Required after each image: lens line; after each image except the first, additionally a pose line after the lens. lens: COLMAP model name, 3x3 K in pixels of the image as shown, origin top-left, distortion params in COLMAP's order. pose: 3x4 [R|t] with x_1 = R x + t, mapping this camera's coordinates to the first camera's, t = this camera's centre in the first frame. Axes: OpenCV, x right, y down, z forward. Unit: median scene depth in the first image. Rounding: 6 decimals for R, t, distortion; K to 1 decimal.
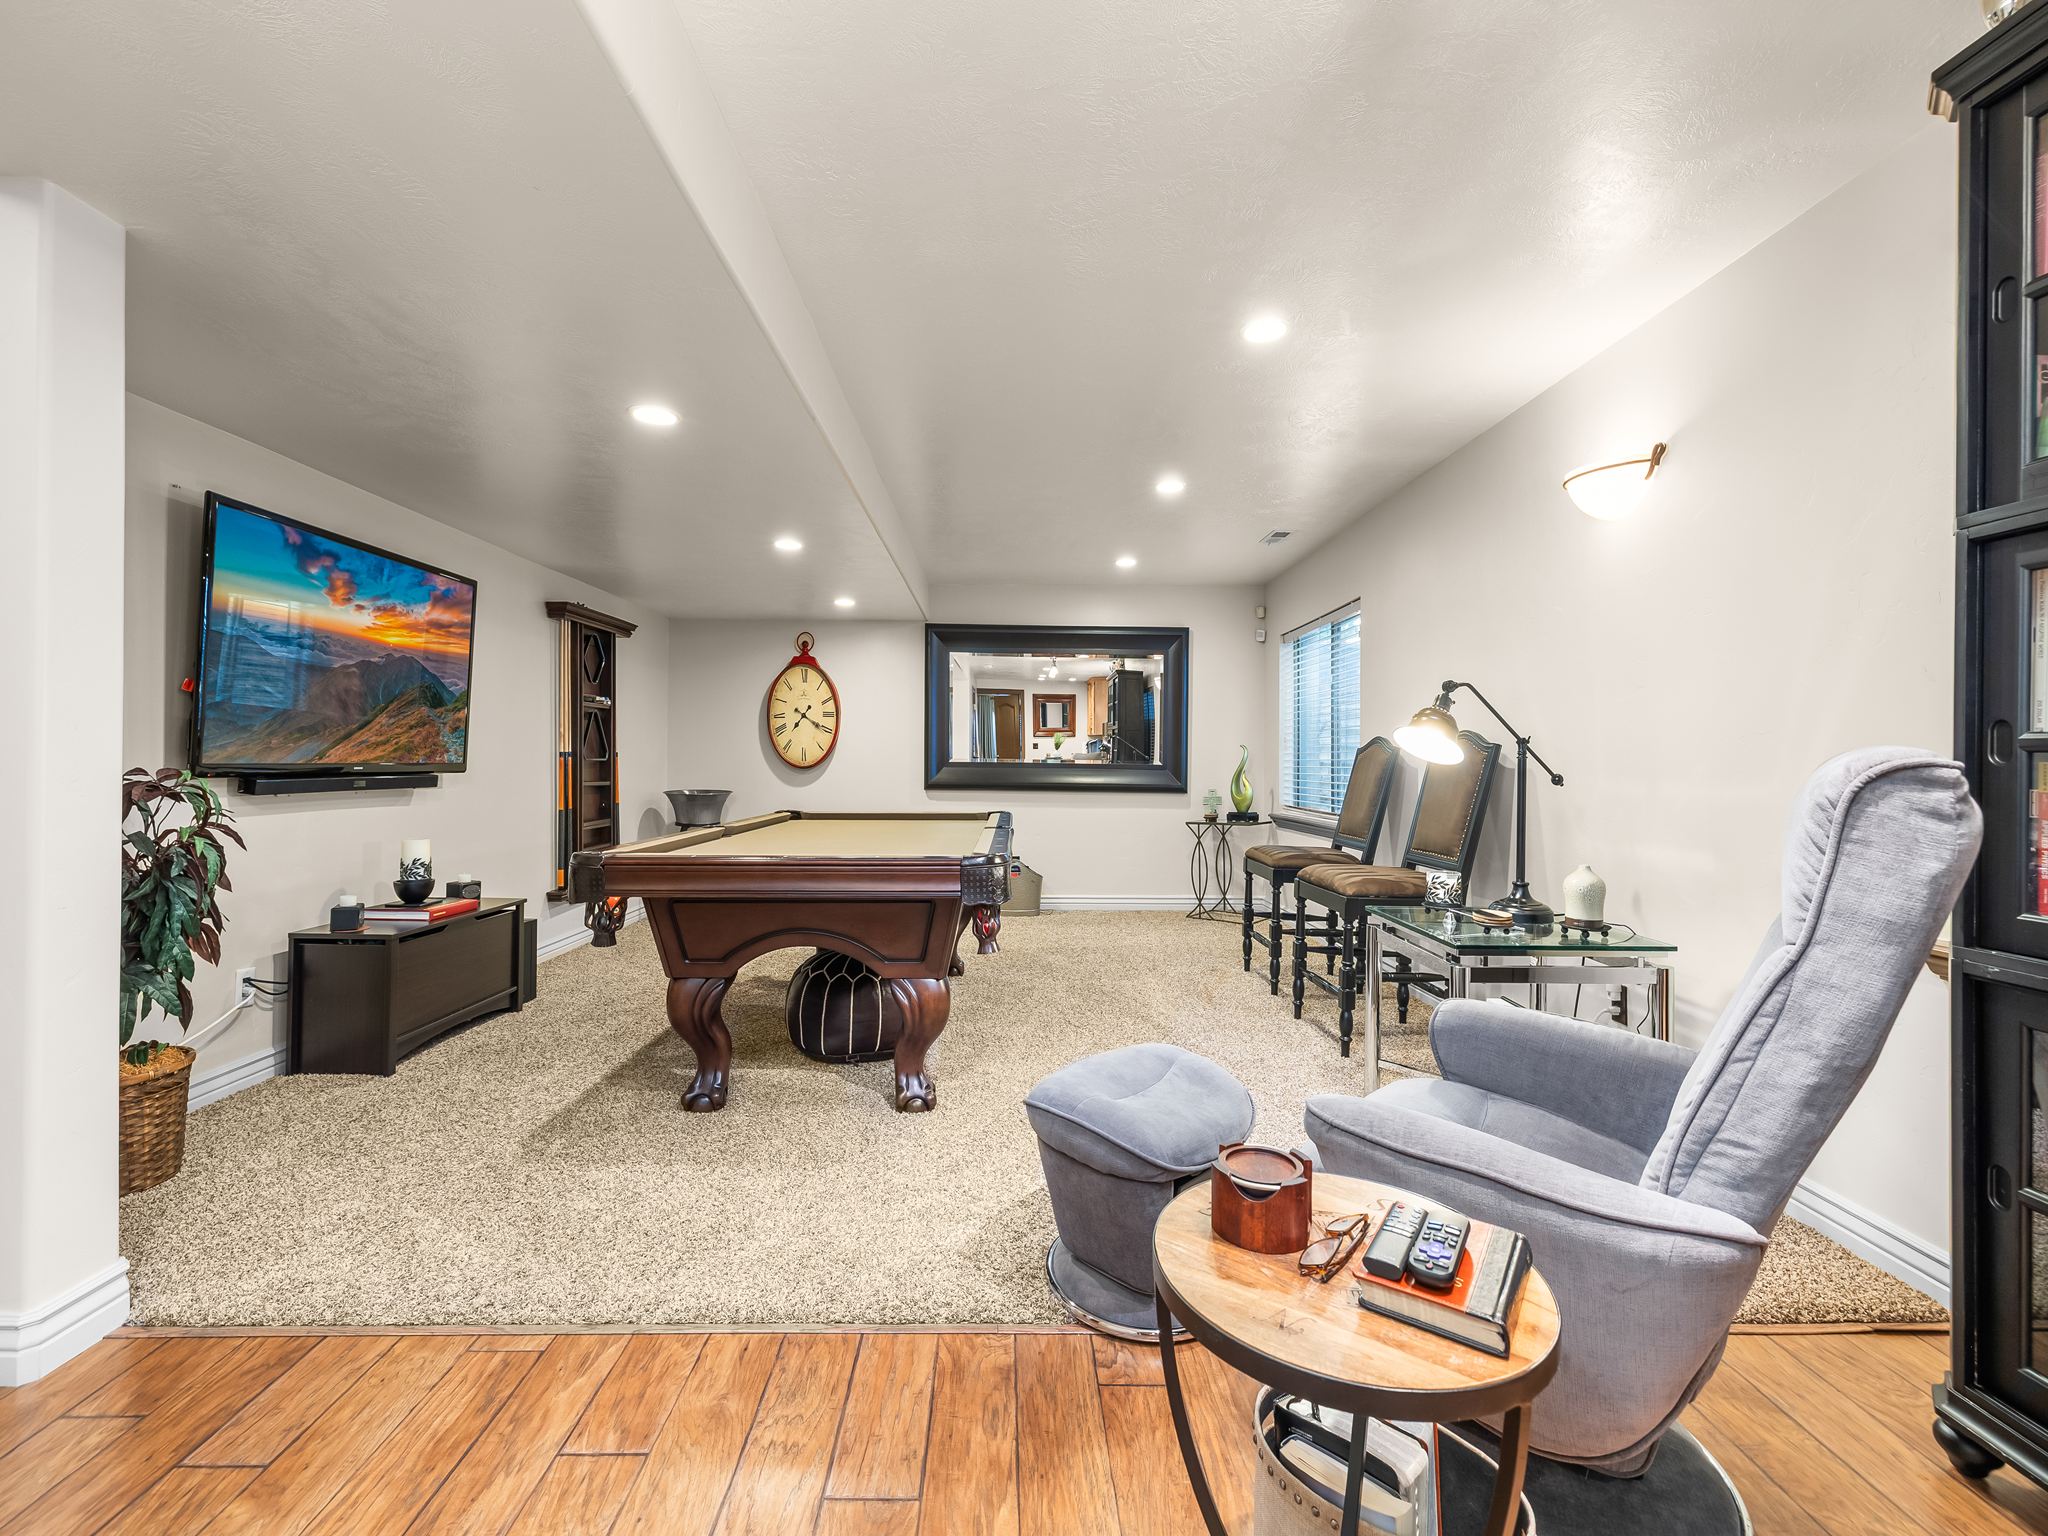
lens RADIAL K [[863.9, 0, 1019.5], [0, 863.9, 761.8], [0, 0, 1]] dist [-0.001772, 0.000053]
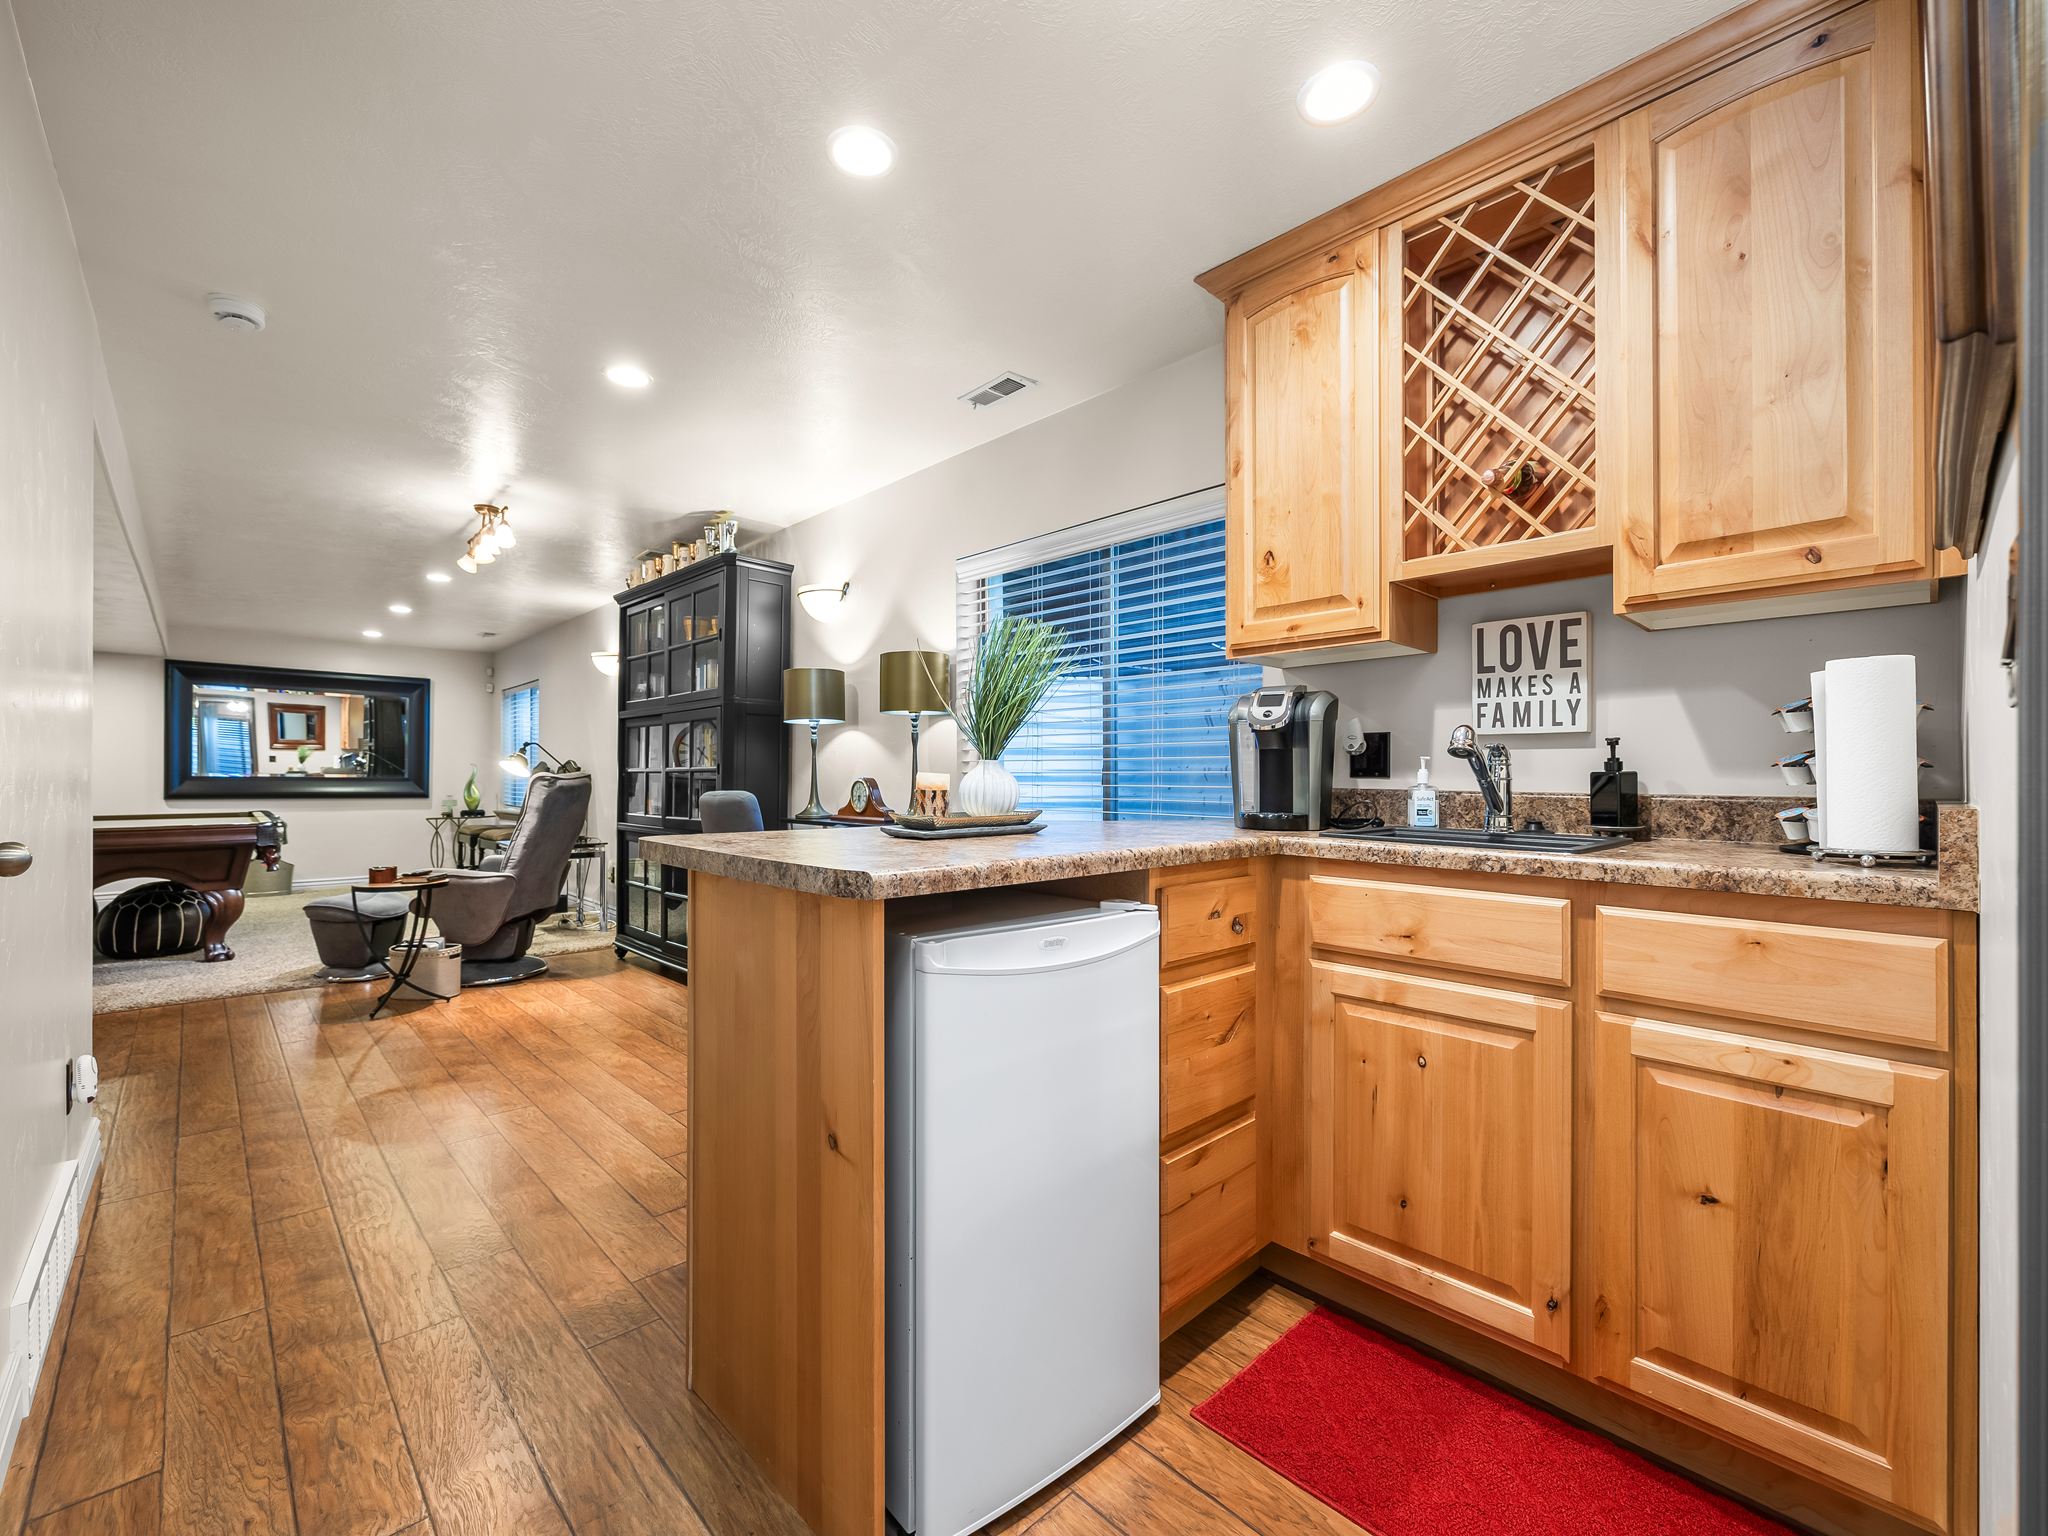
lens RADIAL K [[863.9, 0, 1021.2], [0, 863.9, 774.4], [0, 0, 1]] dist [-0.001772, 0.000053]
pose [[0.735201, -0.001305, 0.677847, -0.047590], [0.001249, 0.999999, 0.000571, -0.001098], [-0.677848, 0.000427, 0.735202, -0.673851]]
